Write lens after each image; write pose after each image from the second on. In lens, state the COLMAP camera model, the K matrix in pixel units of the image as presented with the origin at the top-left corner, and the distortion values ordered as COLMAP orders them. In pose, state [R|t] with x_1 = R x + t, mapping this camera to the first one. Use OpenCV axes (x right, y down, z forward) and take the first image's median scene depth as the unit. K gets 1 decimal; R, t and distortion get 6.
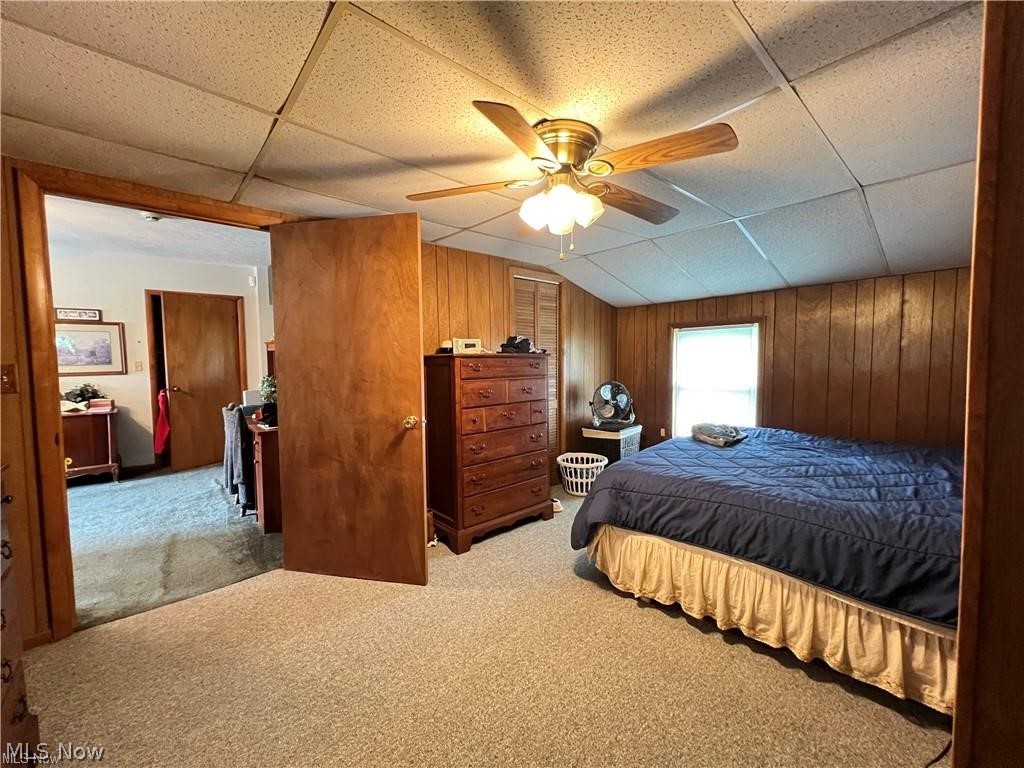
lens RADIAL K [[409.5, 0, 511.7], [0, 409.5, 381.5], [0, 0, 1]] dist [-0.000894, 0.001066]
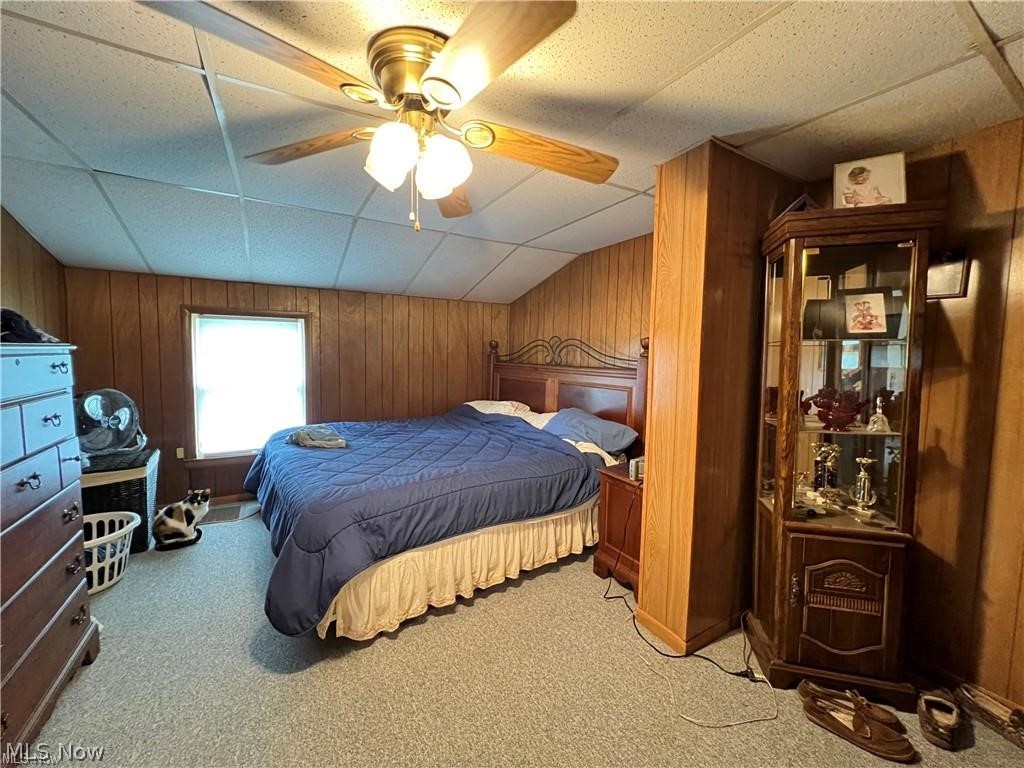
lens RADIAL K [[409.5, 0, 511.1], [0, 409.5, 382.0], [0, 0, 1]] dist [-0.000894, 0.001066]
pose [[0.188205, -0.056814, 0.980485, -0.427976], [0.032190, 0.998146, 0.051658, -0.040769], [-0.981602, 0.021839, 0.189685, 0.505397]]
